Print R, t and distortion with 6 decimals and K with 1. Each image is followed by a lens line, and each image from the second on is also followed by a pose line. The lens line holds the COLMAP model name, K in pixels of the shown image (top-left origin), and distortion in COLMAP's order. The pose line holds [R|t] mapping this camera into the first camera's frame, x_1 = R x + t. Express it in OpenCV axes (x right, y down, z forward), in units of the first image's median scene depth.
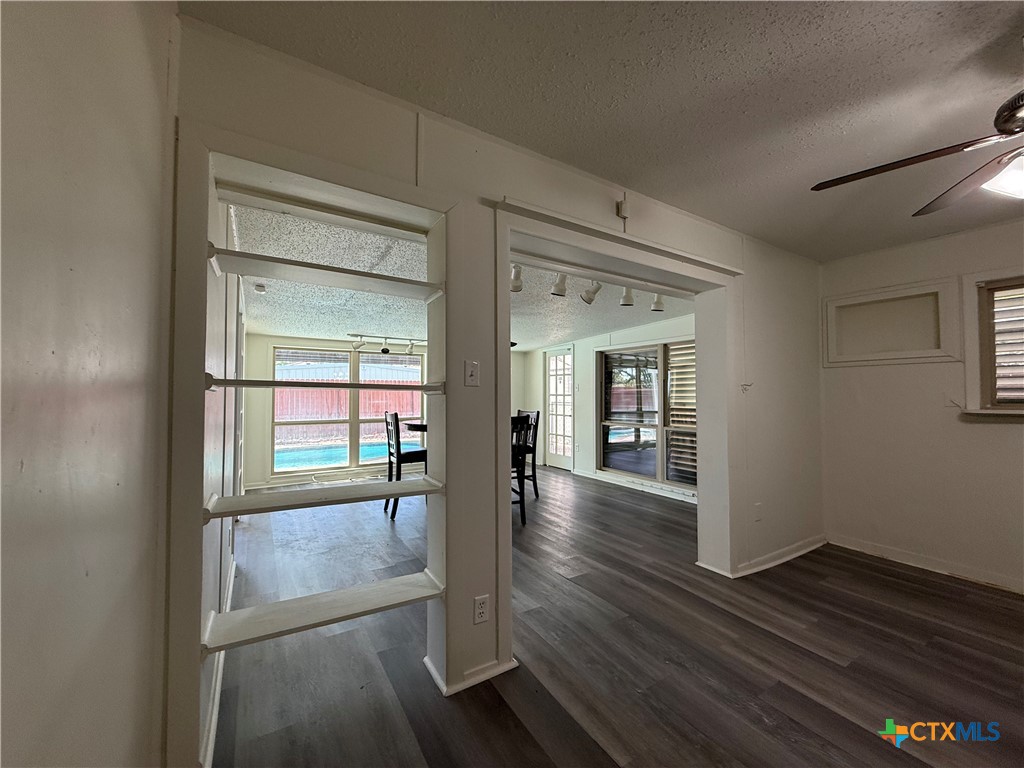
lens RADIAL K [[407.6, 0, 511.3], [0, 407.6, 384.9], [0, 0, 1]] dist [0.000209, 0.000015]
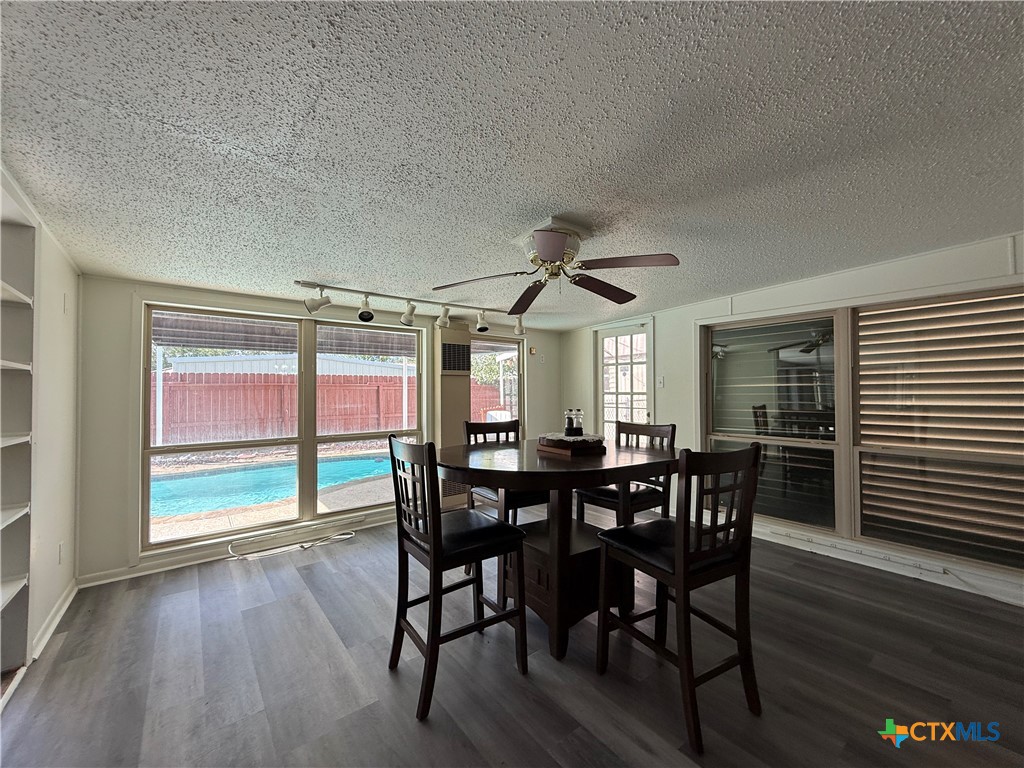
lens RADIAL K [[407.6, 0, 511.3], [0, 407.6, 384.9], [0, 0, 1]] dist [0.000209, 0.000015]
pose [[0.993960, -0.002793, 0.109710, -0.158804], [0.002032, 0.999973, 0.007051, 0.006317], [-0.109726, -0.006786, 0.993939, 0.387474]]
